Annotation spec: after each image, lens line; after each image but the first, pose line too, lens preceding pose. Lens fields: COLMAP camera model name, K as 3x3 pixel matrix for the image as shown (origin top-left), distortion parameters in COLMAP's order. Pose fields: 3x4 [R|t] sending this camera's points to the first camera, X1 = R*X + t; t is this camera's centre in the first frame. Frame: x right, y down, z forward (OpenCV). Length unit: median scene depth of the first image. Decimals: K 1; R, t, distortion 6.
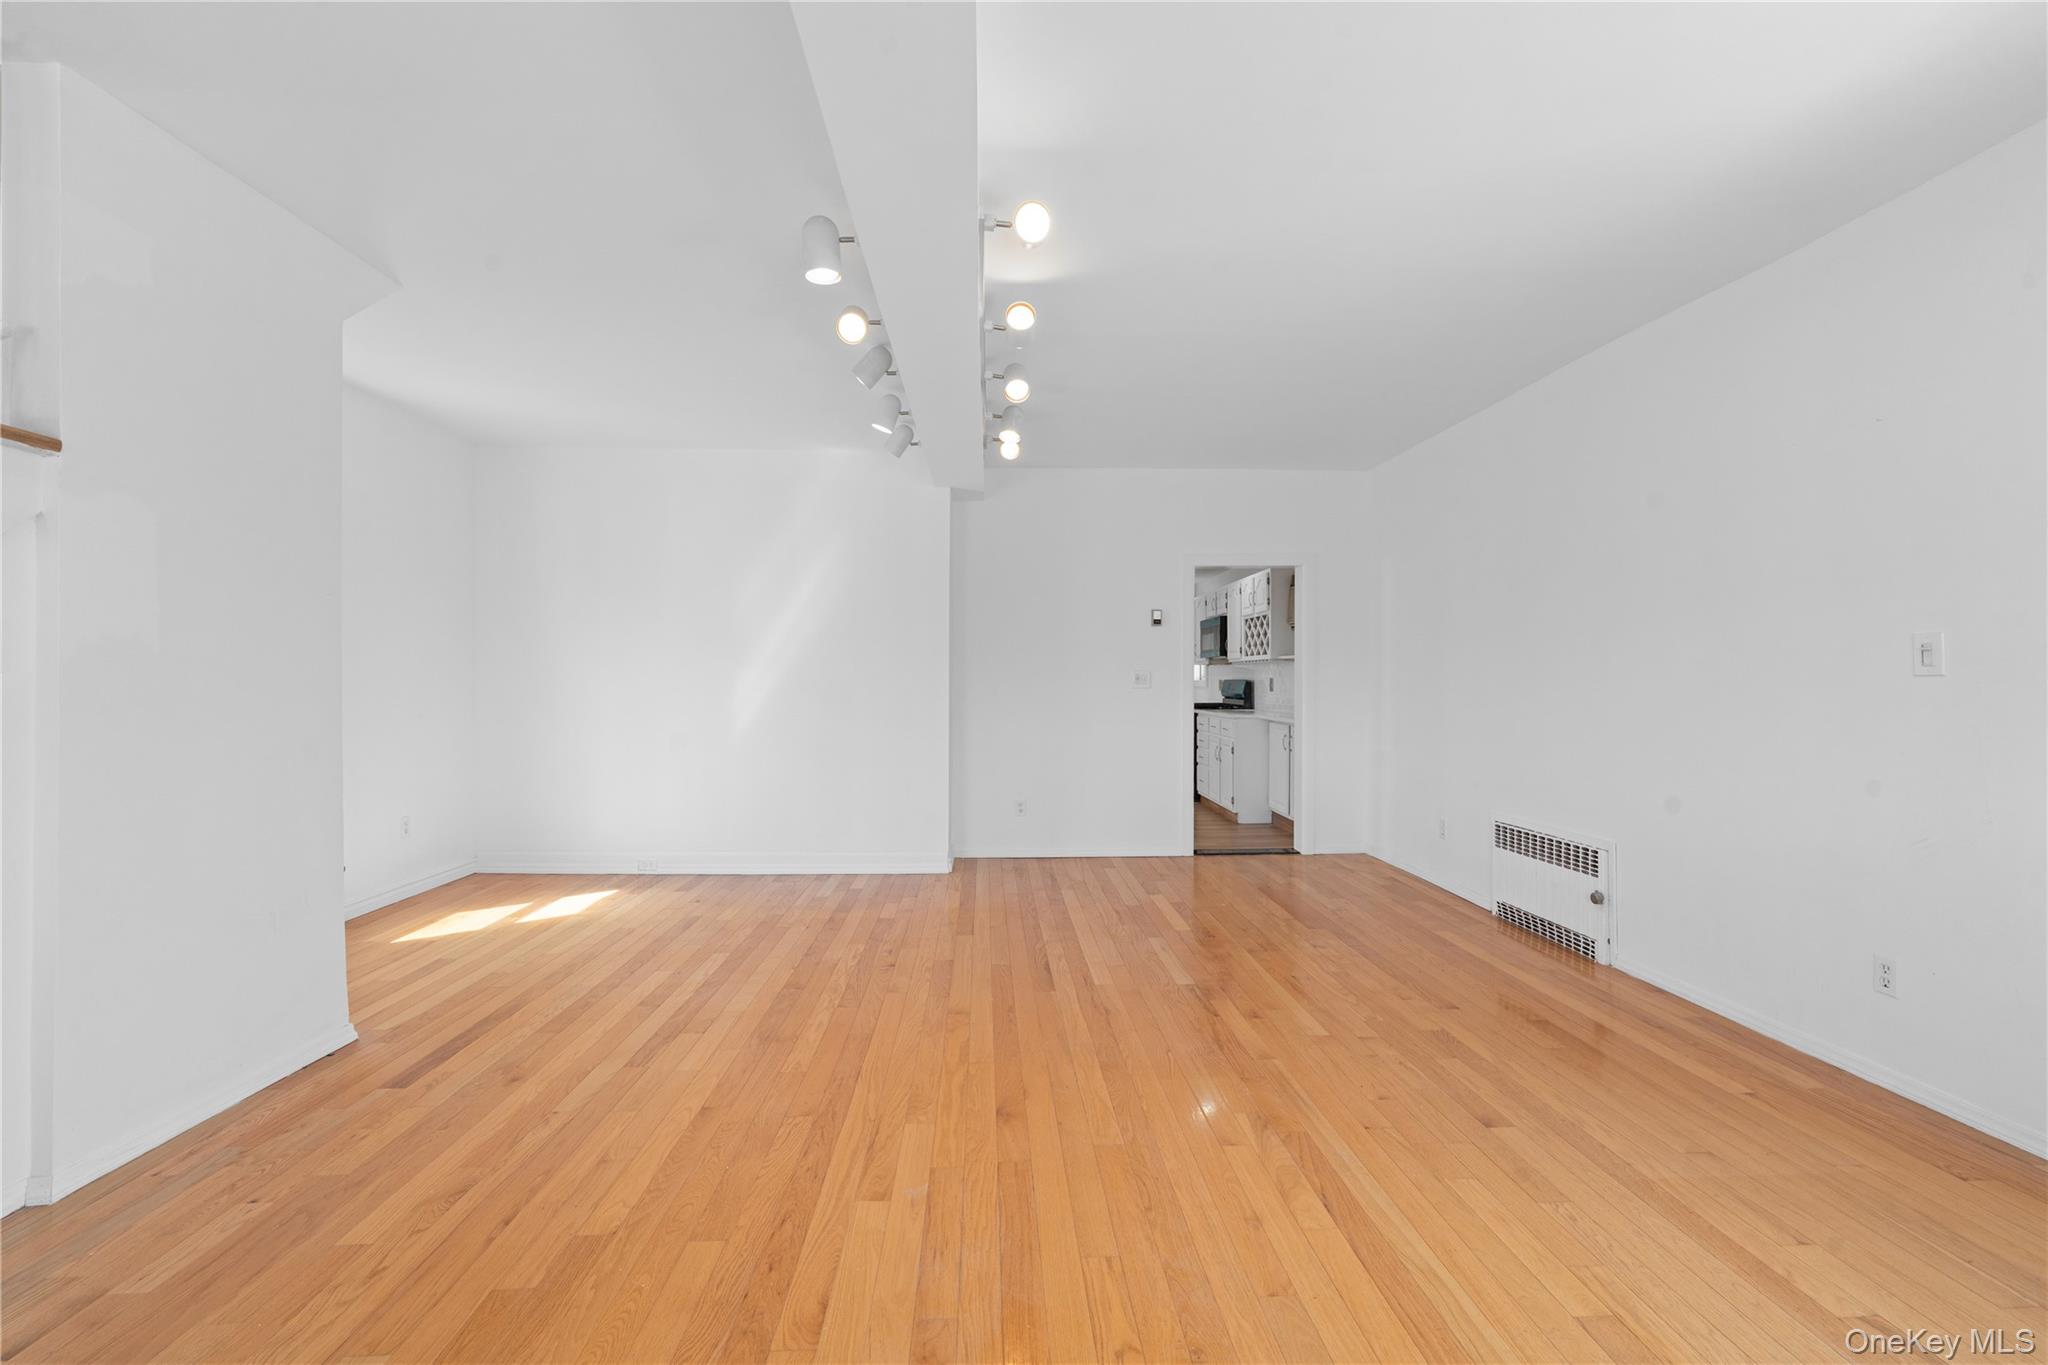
lens RADIAL K [[842.2, 0, 1026.7], [0, 842.2, 671.9], [0, 0, 1]] dist [-0.000608, -0.000626]
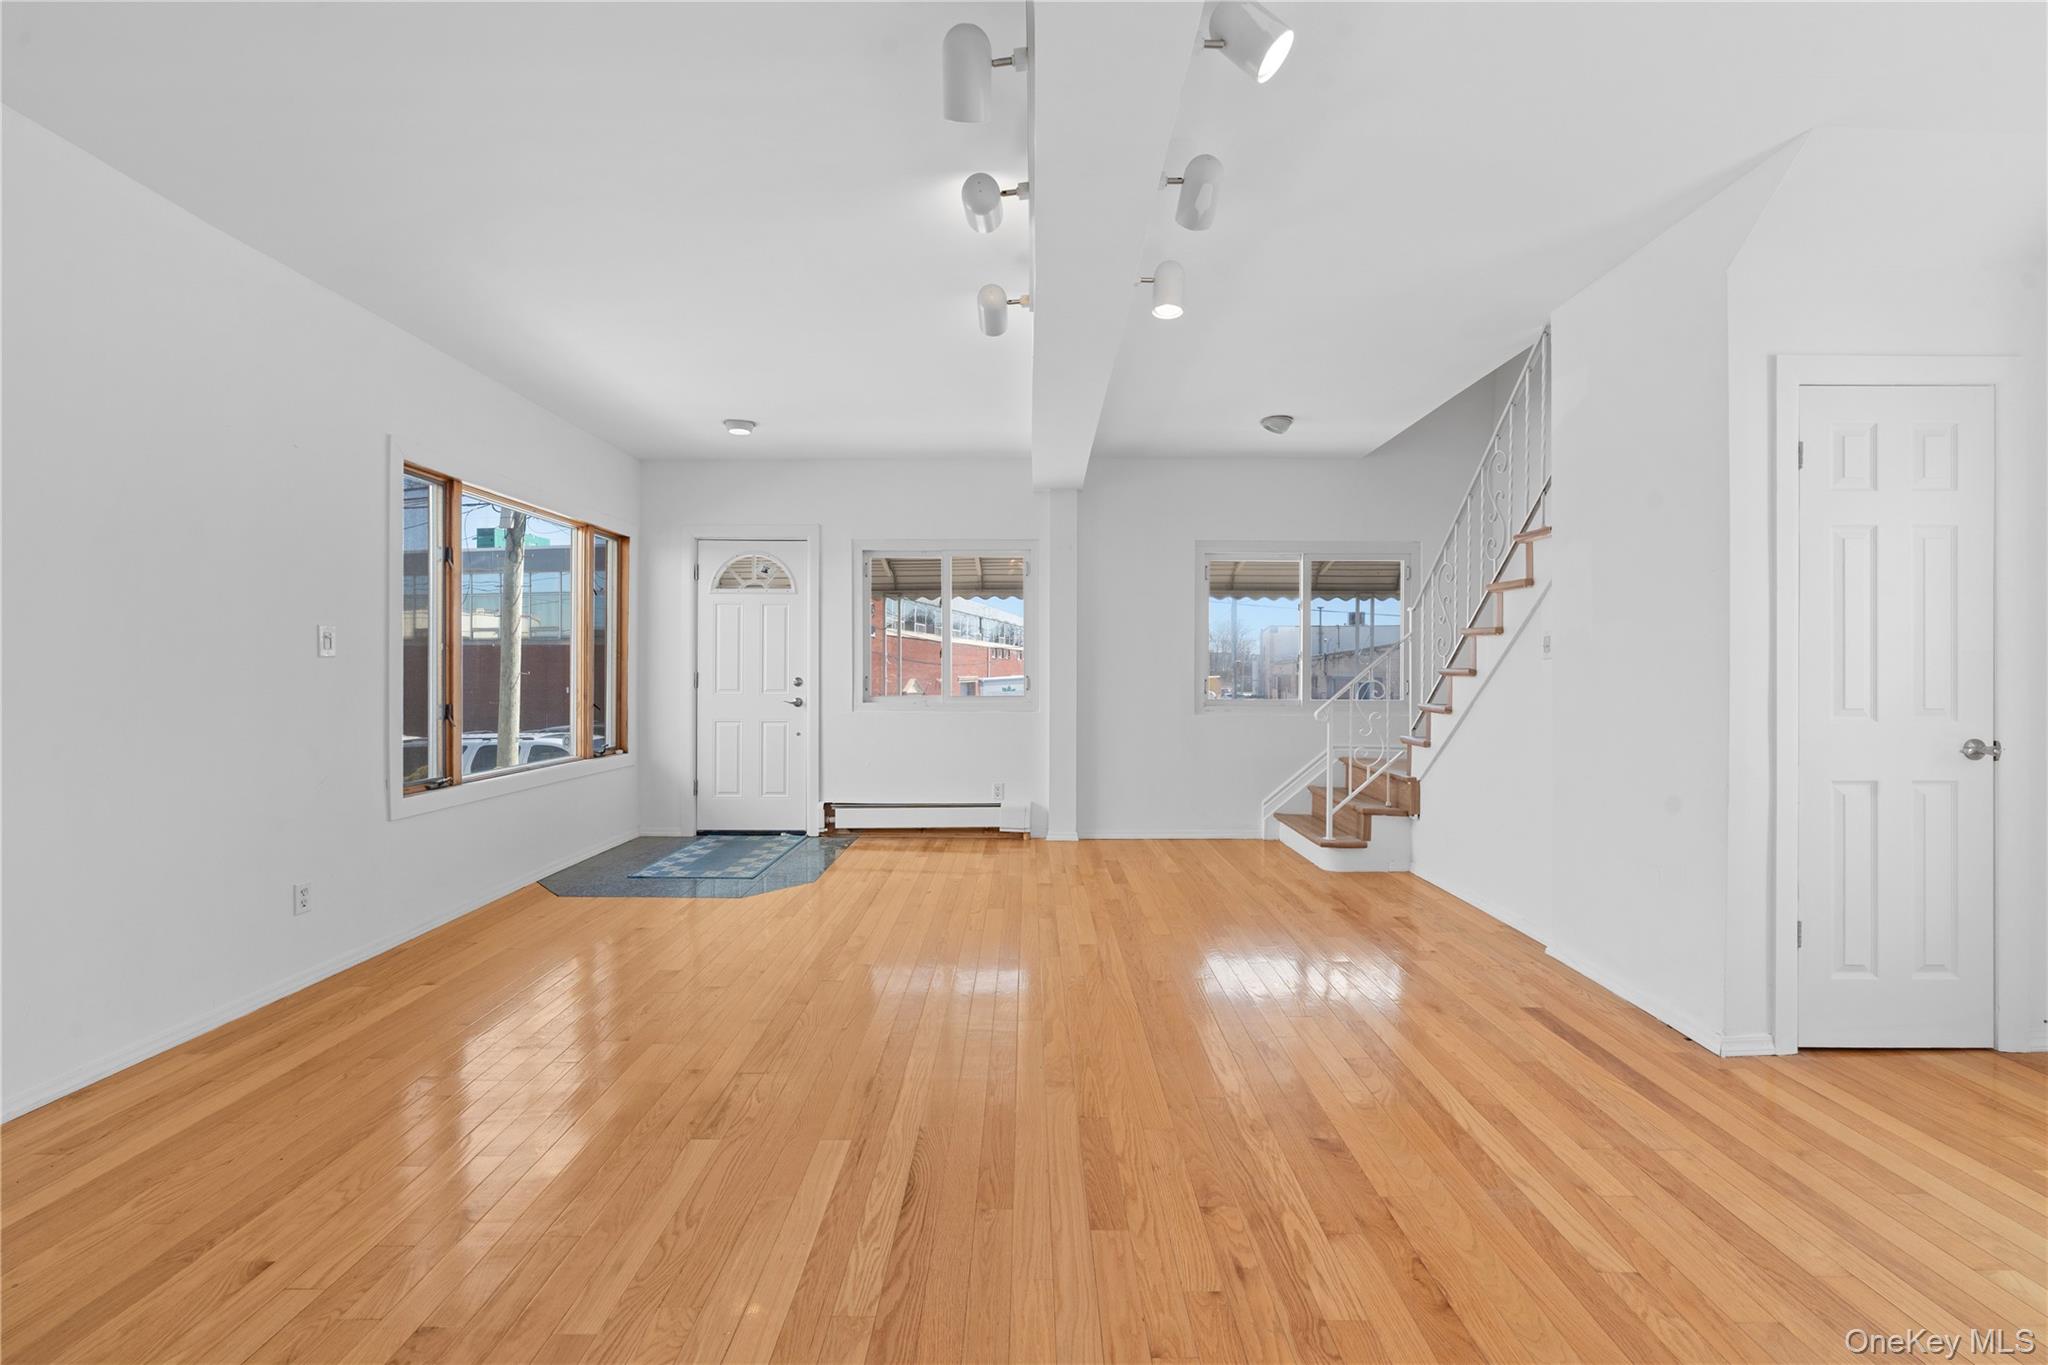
lens RADIAL K [[842.2, 0, 1026.7], [0, 842.2, 671.9], [0, 0, 1]] dist [-0.000608, -0.000626]
pose [[-0.998562, -0.001177, 0.053599, -0.078868], [-0.001506, 0.999980, -0.006088, 0.023729], [-0.053591, -0.006160, -0.998544, 1.539073]]
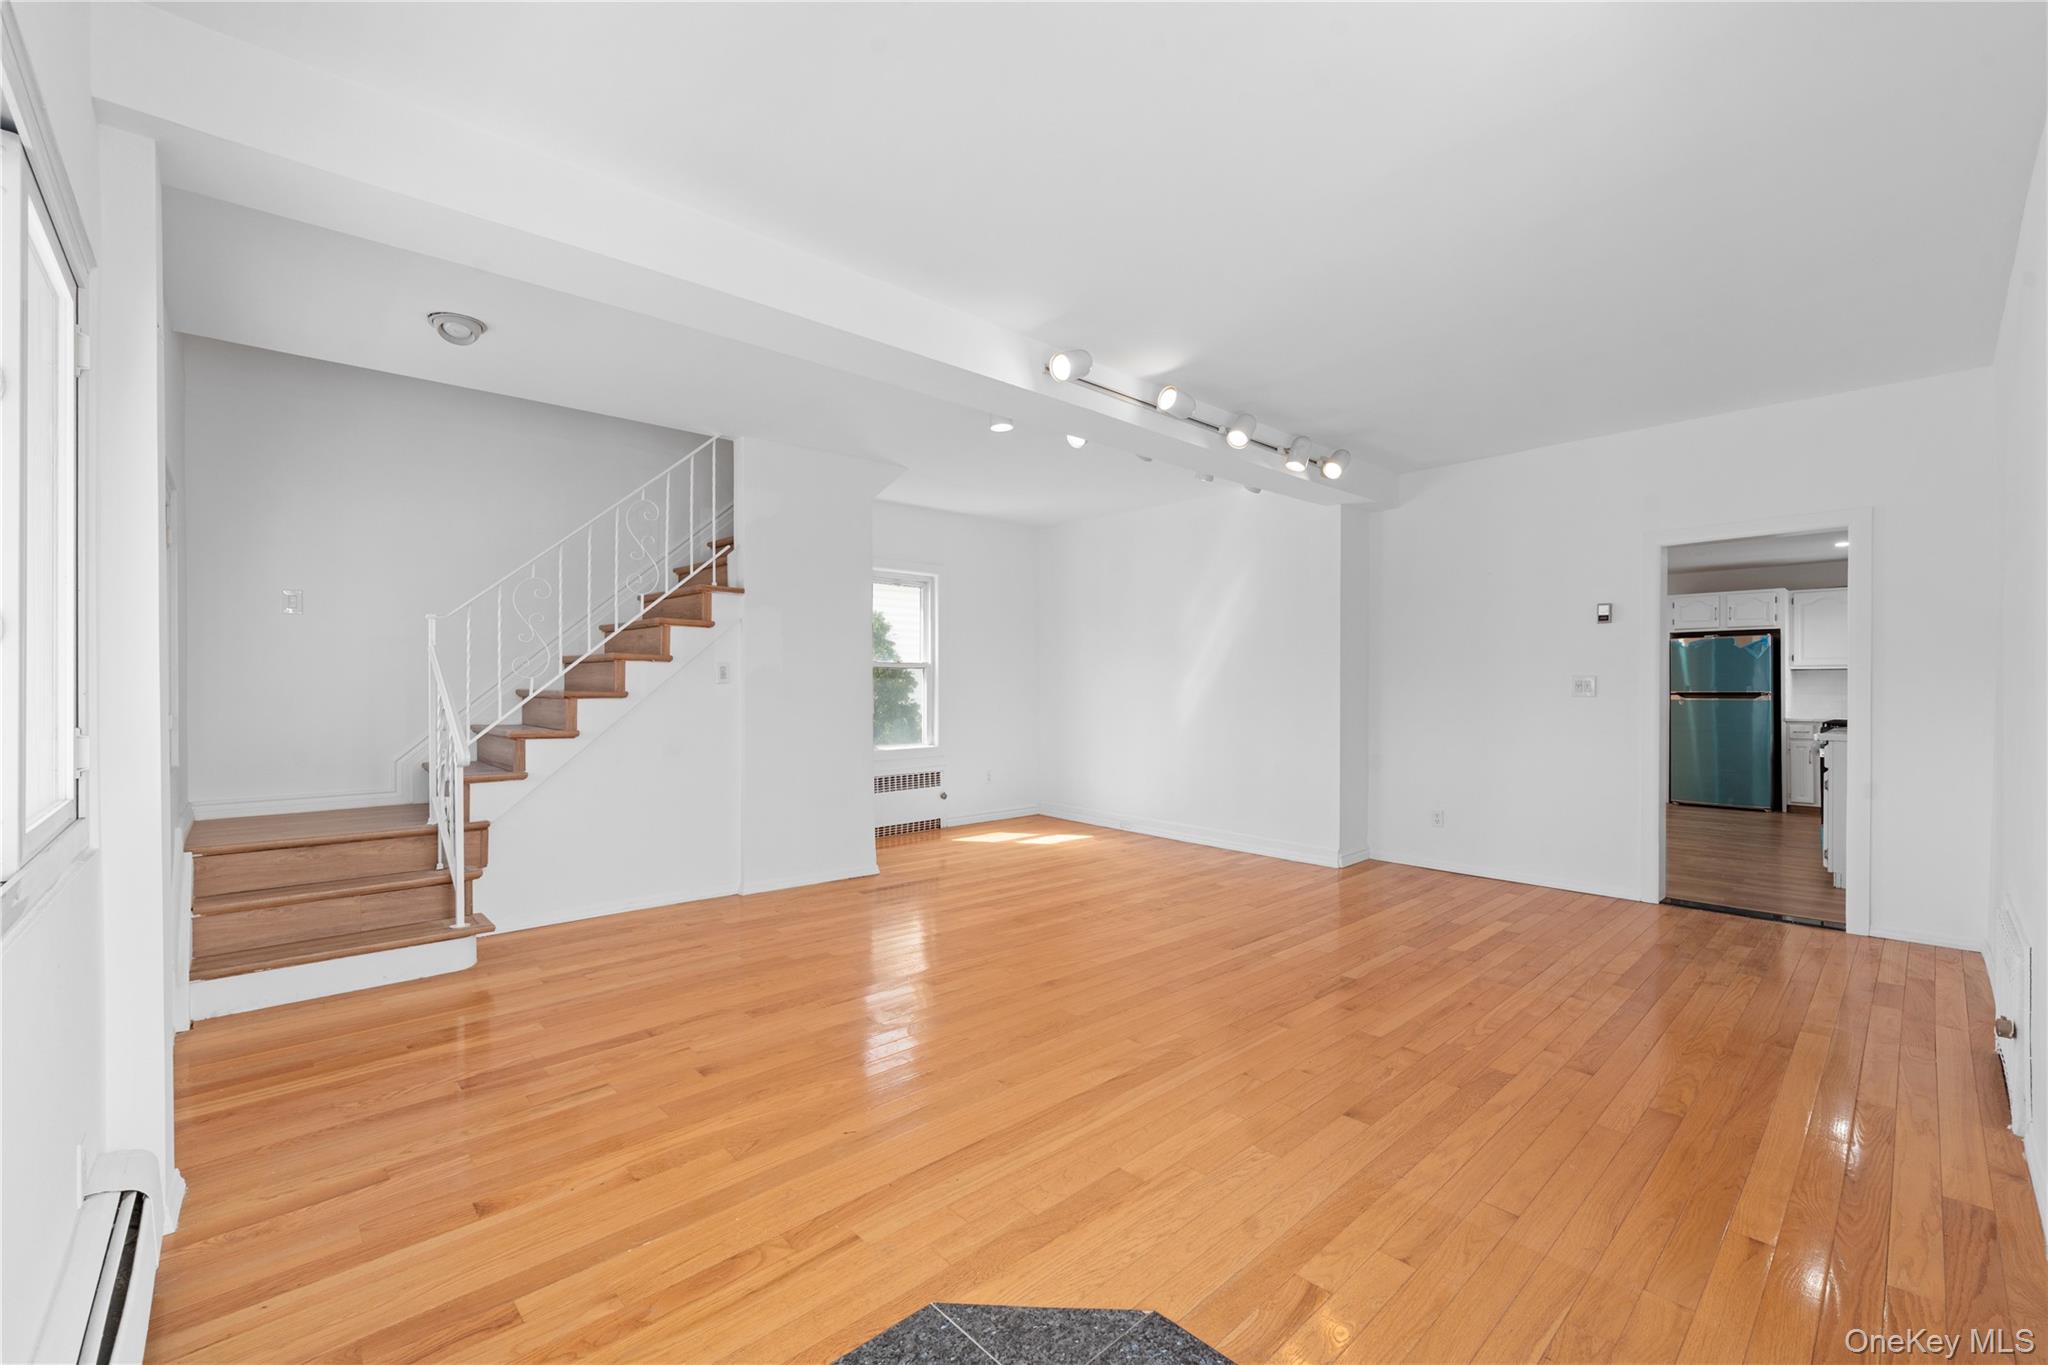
lens RADIAL K [[845.1, 0, 1024.0], [0, 845.1, 682.5], [0, 0, 1]] dist [-0.000903, -0.000154]
pose [[0.644206, -0.000899, -0.764852, 0.699404], [0.005421, 0.999980, 0.003391, -0.001894], [0.764833, -0.006331, 0.644197, 0.013321]]
